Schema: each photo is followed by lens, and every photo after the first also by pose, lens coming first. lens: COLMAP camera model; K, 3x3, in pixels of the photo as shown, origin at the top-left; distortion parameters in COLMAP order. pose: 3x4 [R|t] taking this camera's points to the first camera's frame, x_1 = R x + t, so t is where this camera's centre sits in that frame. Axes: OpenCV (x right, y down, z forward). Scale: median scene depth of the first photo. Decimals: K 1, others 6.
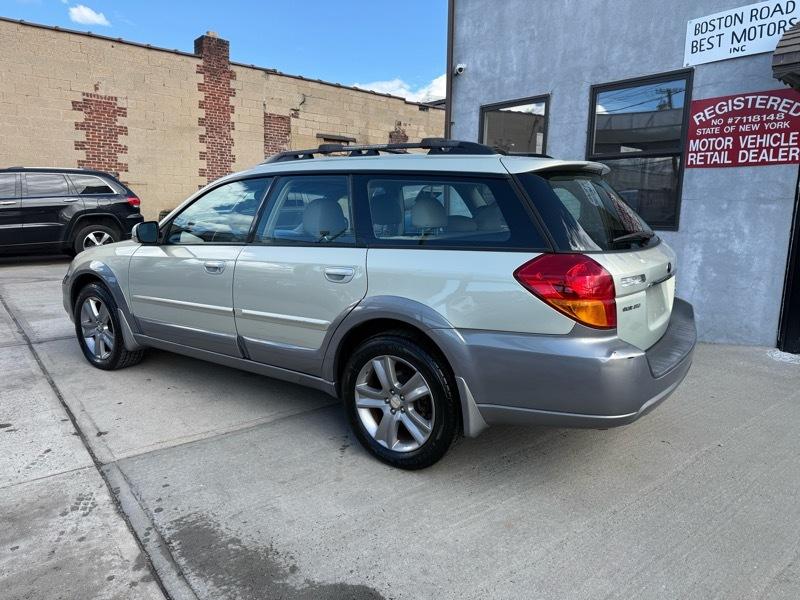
lens RADIAL K [[561.4, 0, 397.4], [0, 561.4, 294.0], [0, 0, 1]] dist [0.028058, -0.035175]
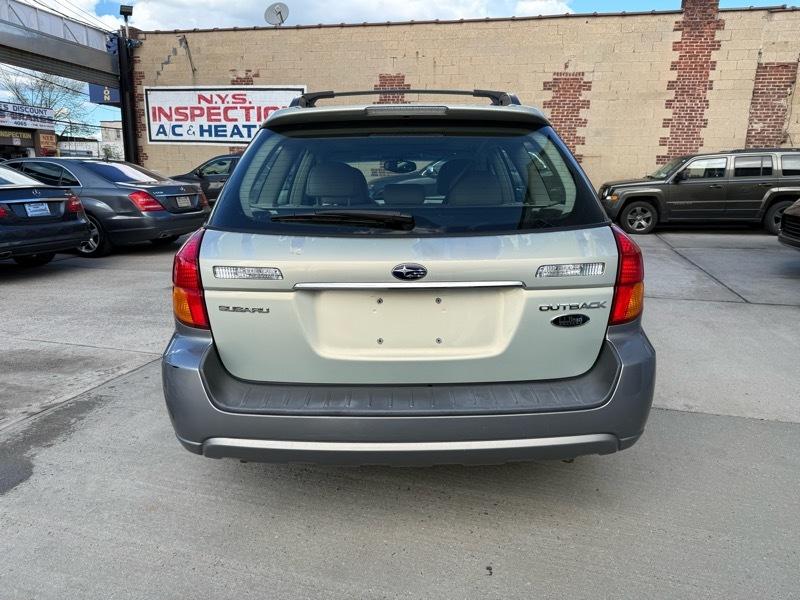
lens RADIAL K [[561.4, 0, 400.8], [0, 561.4, 293.7], [0, 0, 1]] dist [0.028058, -0.035175]
pose [[0.581519, 0.163676, -0.796898, 0.503630], [-0.127793, 0.985769, 0.109215, -0.046225], [0.803433, 0.038327, 0.594160, 0.332915]]
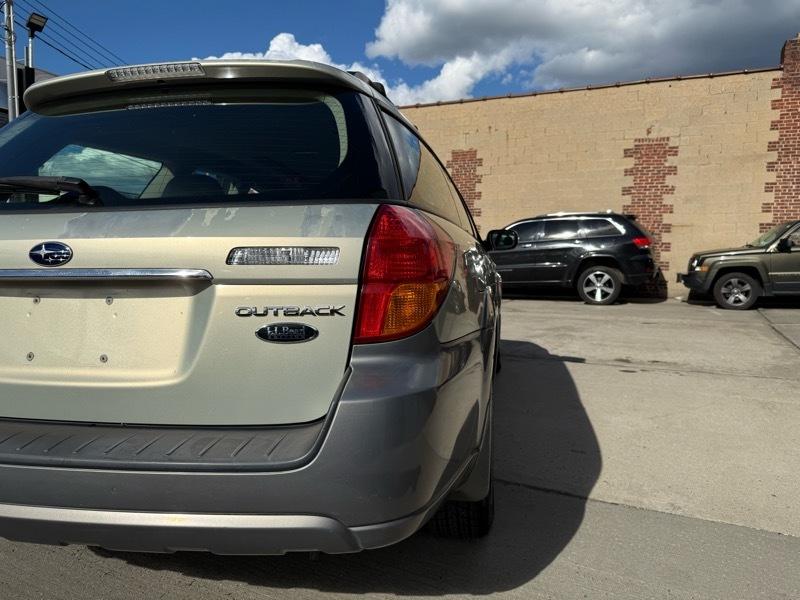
lens RADIAL K [[561.4, 0, 398.3], [0, 561.4, 302.3], [0, 0, 1]] dist [0.028058, -0.035175]
pose [[0.413527, 0.063390, -0.908283, 0.513831], [-0.140798, 0.990026, 0.004992, -0.026089], [0.899540, 0.125820, 0.418327, 0.557682]]
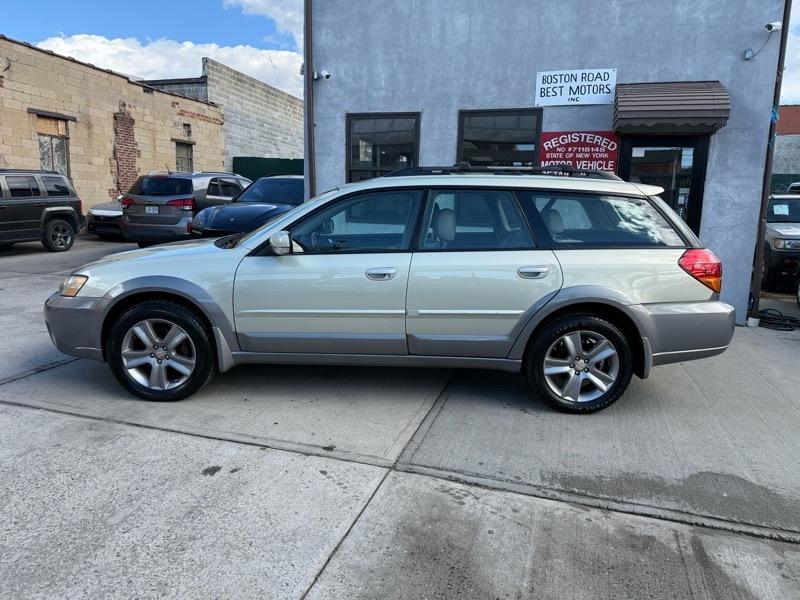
lens RADIAL K [[561.4, 0, 399.0], [0, 561.4, 296.5], [0, 0, 1]] dist [0.028058, -0.035175]
pose [[0.824237, -0.084291, 0.559937, -0.575848], [0.072371, 0.996430, 0.043467, -0.031228], [-0.561602, 0.004696, 0.827395, 0.070673]]
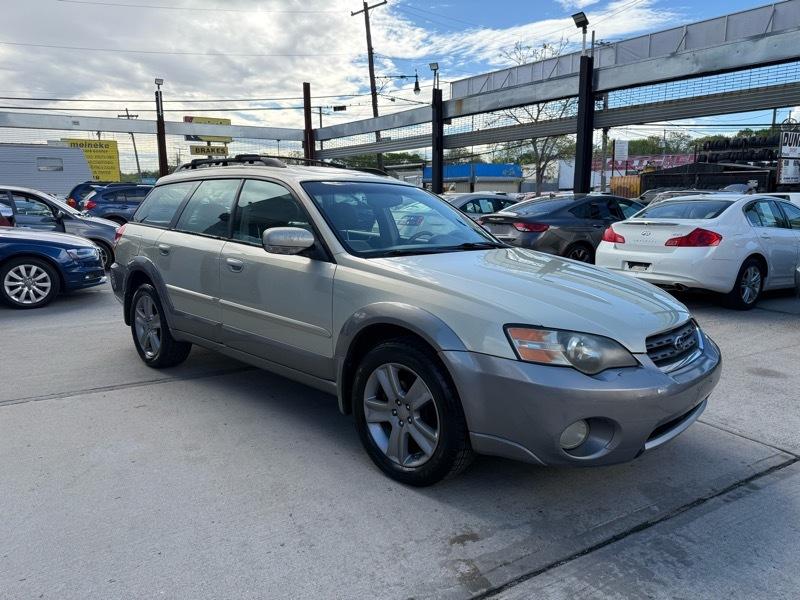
lens RADIAL K [[561.4, 0, 398.4], [0, 561.4, 299.5], [0, 0, 1]] dist [0.028058, -0.035175]
pose [[-0.989030, -0.043890, 0.141046, -0.305949], [0.003984, 0.946567, 0.322482, -0.252098], [-0.147663, 0.319506, -0.936008, 1.521879]]
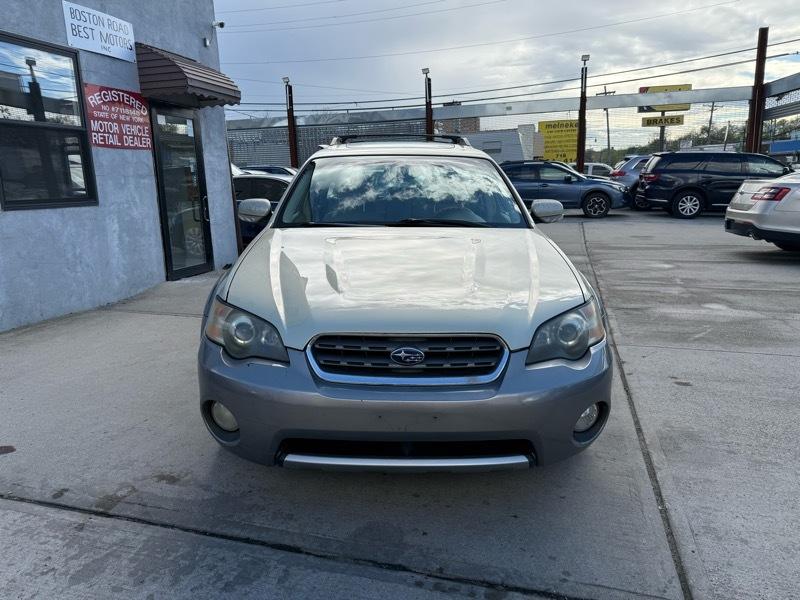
lens RADIAL K [[561.4, 0, 395.2], [0, 561.4, 295.1], [0, 0, 1]] dist [0.028058, -0.035175]
pose [[-0.576465, -0.170147, 0.799211, -0.762583], [0.133833, 0.945212, 0.297763, -0.206783], [-0.806087, 0.278611, -0.522111, 1.228268]]
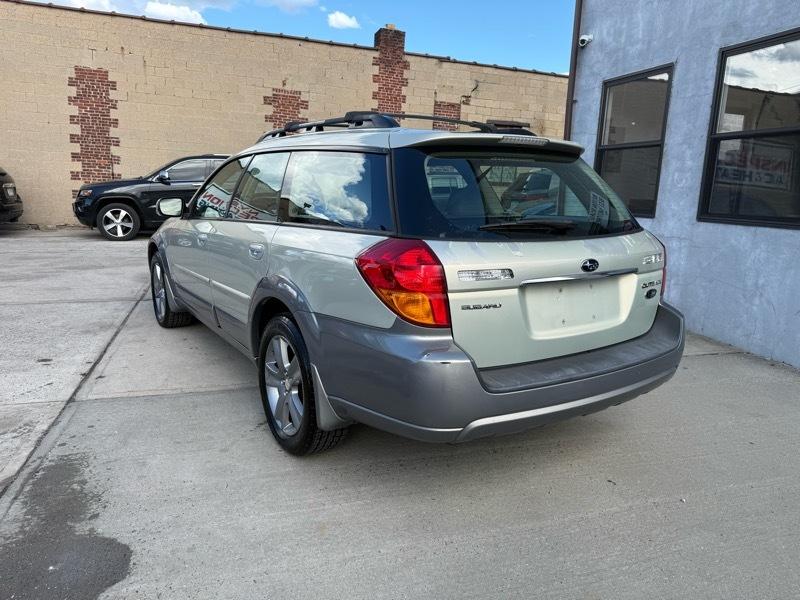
lens RADIAL K [[561.4, 0, 396.5], [0, 561.4, 295.6], [0, 0, 1]] dist [0.028058, -0.035175]
pose [[0.930808, 0.085662, -0.355328, 0.268833], [-0.078486, 0.996315, 0.034591, -0.005274], [0.356982, -0.004309, 0.934101, 0.079123]]
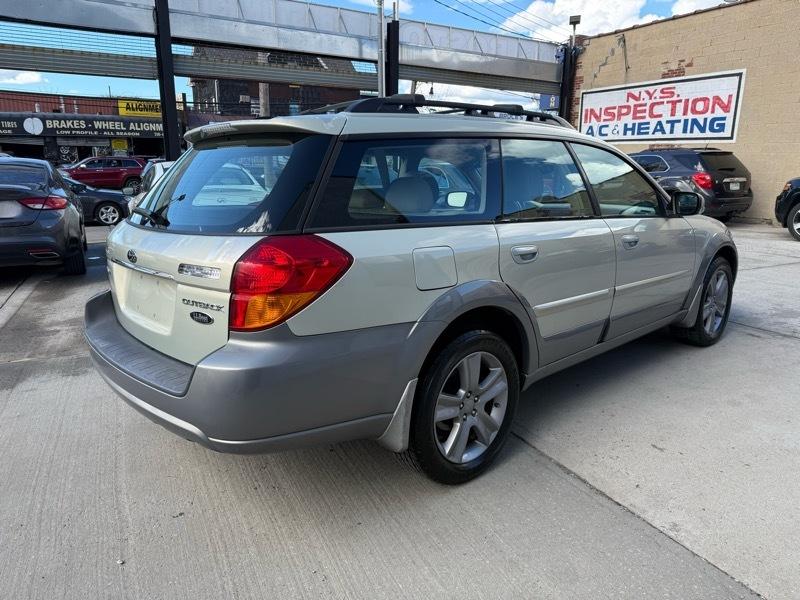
lens RADIAL K [[561.4, 0, 399.9], [0, 561.4, 299.4], [0, 0, 1]] dist [0.028058, -0.035175]
pose [[-0.210239, 0.208063, -0.955254, 0.617139], [-0.153411, 0.957966, 0.242417, -0.125616], [0.965539, 0.197512, -0.169482, 0.793201]]
